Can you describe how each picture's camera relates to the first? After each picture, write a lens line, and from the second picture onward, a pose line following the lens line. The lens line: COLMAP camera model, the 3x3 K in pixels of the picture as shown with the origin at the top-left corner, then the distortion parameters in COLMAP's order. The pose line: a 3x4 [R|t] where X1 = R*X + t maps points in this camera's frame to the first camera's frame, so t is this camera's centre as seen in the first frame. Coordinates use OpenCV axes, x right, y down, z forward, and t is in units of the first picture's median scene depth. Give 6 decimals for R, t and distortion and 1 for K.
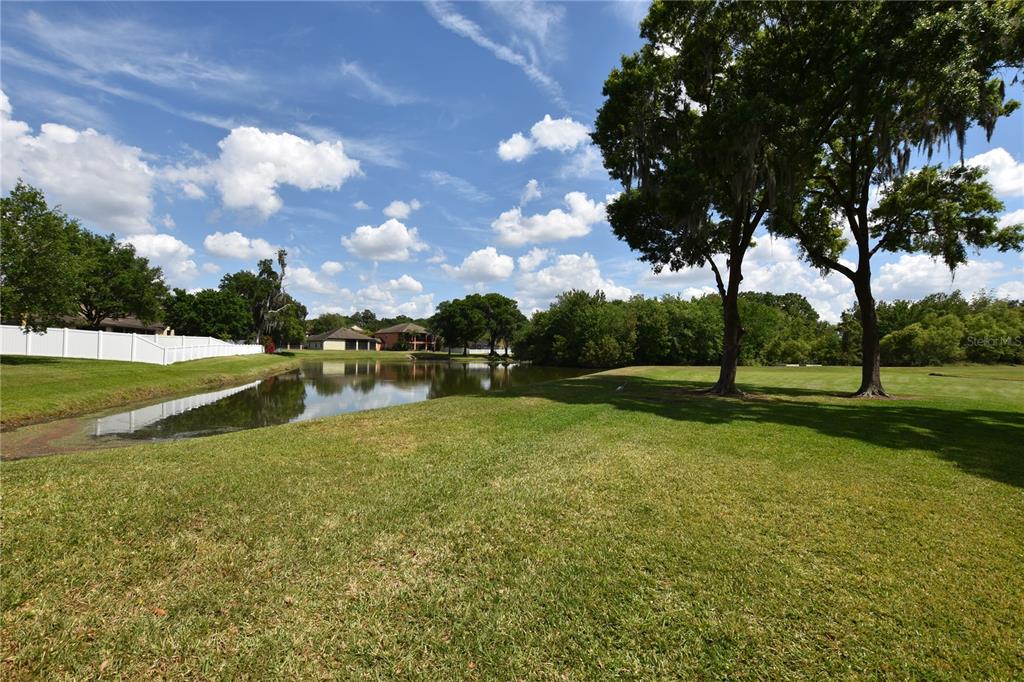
lens RADIAL K [[449.1, 0, 510.6], [0, 449.1, 344.0], [0, 0, 1]] dist [-0.047159, 0.013426]
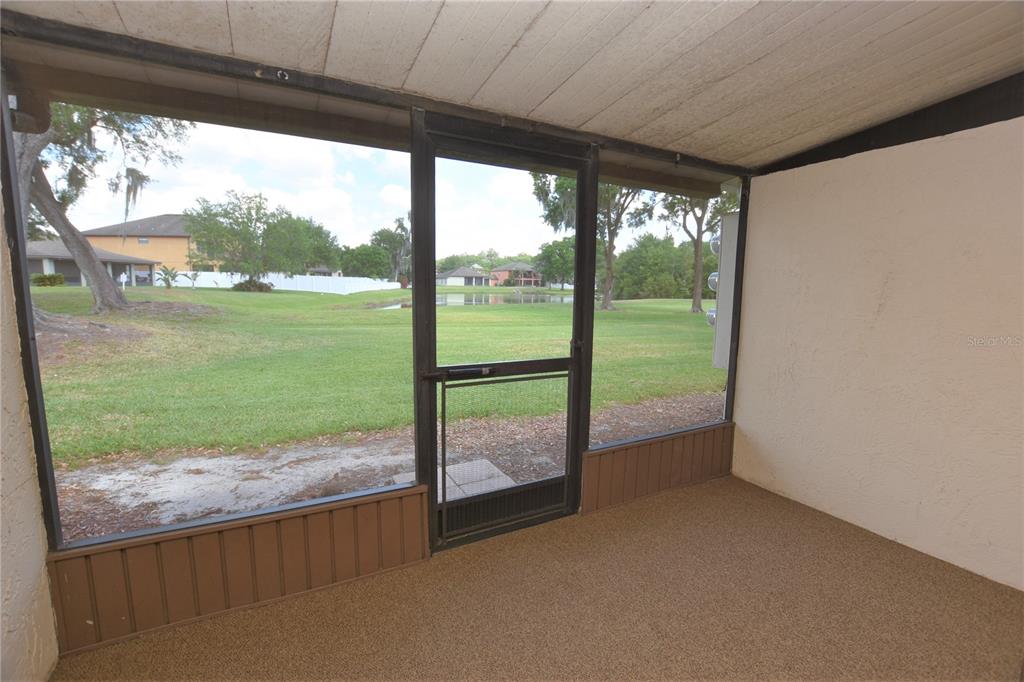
lens RADIAL K [[449.1, 0, 510.6], [0, 449.1, 344.0], [0, 0, 1]] dist [-0.047159, 0.013426]
pose [[0.959186, 0.037413, -0.280291, 0.099584], [0.002924, 0.989844, 0.142129, -0.002235], [0.282761, -0.137147, 0.949335, -0.148123]]
